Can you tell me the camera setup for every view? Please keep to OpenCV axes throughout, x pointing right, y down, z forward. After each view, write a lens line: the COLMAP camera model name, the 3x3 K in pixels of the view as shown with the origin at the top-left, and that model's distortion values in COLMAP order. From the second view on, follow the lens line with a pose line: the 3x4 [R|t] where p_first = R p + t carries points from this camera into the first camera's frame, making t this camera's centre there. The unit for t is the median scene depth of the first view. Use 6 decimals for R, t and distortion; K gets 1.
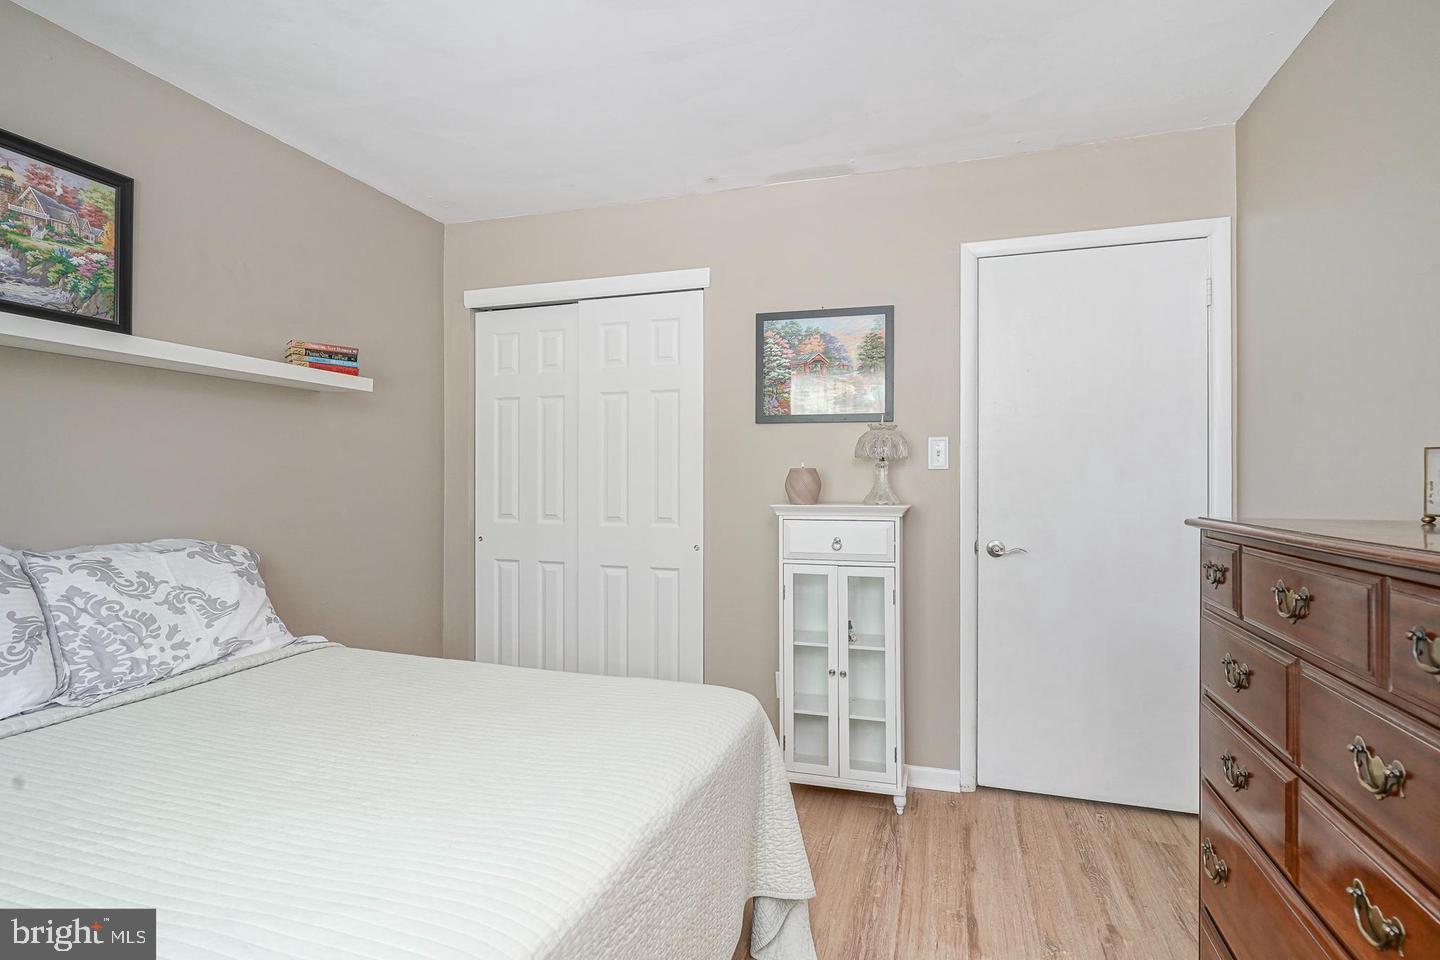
lens RADIAL K [[695.8, 0, 721.6], [0, 695.8, 479.9], [0, 0, 1]] dist [-0.006390, 0.002291]
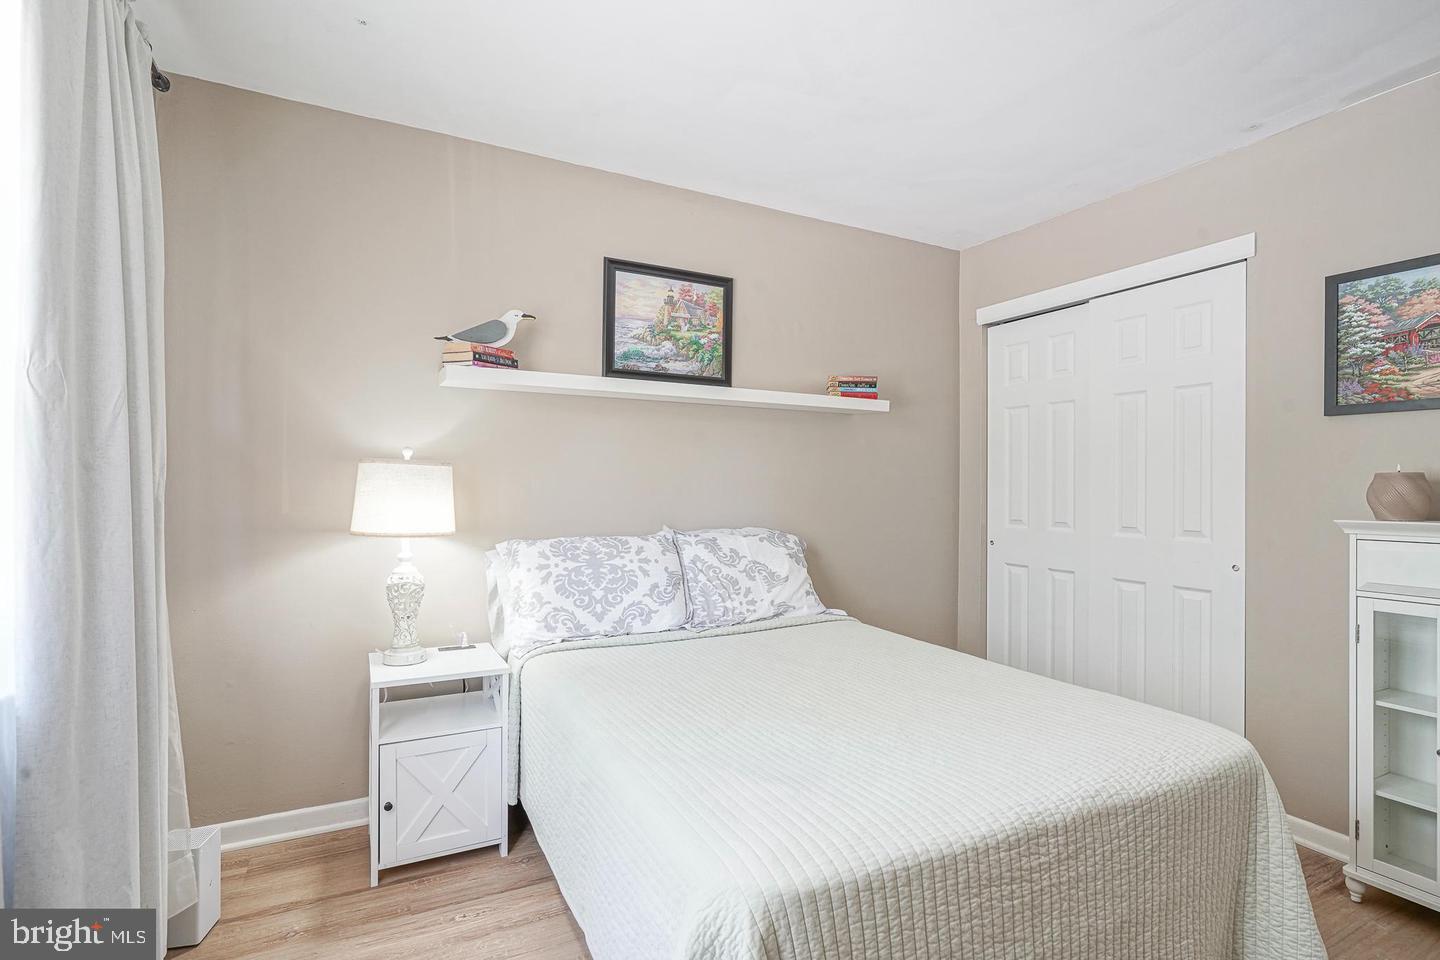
lens RADIAL K [[695.8, 0, 724.7], [0, 695.8, 480.2], [0, 0, 1]] dist [-0.006390, 0.002291]
pose [[0.714708, -0.002771, -0.699417, 0.160101], [-0.003991, 0.999960, -0.008041, 0.000660], [0.699412, 0.008538, 0.714668, -0.051007]]
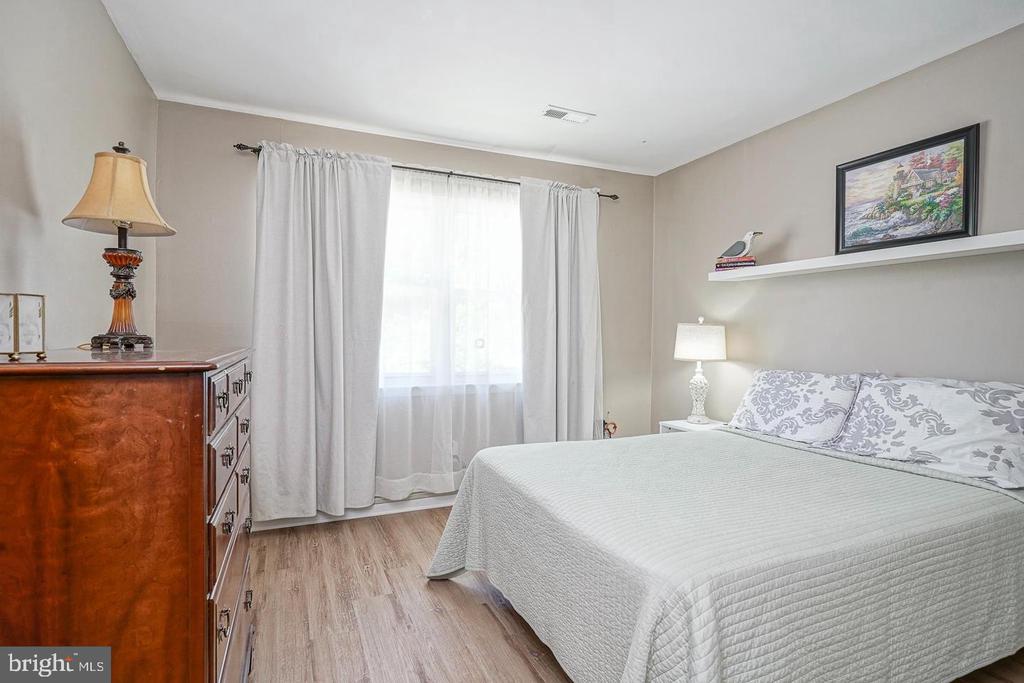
lens RADIAL K [[494.8, 0, 504.7], [0, 494.8, 337.2], [0, 0, 1]] dist [-0.006390, 0.002291]
pose [[-0.743506, 0.004105, -0.668717, 0.550933], [-0.002340, 0.999959, 0.008741, -0.005887], [0.668725, 0.008064, -0.743466, 1.125618]]
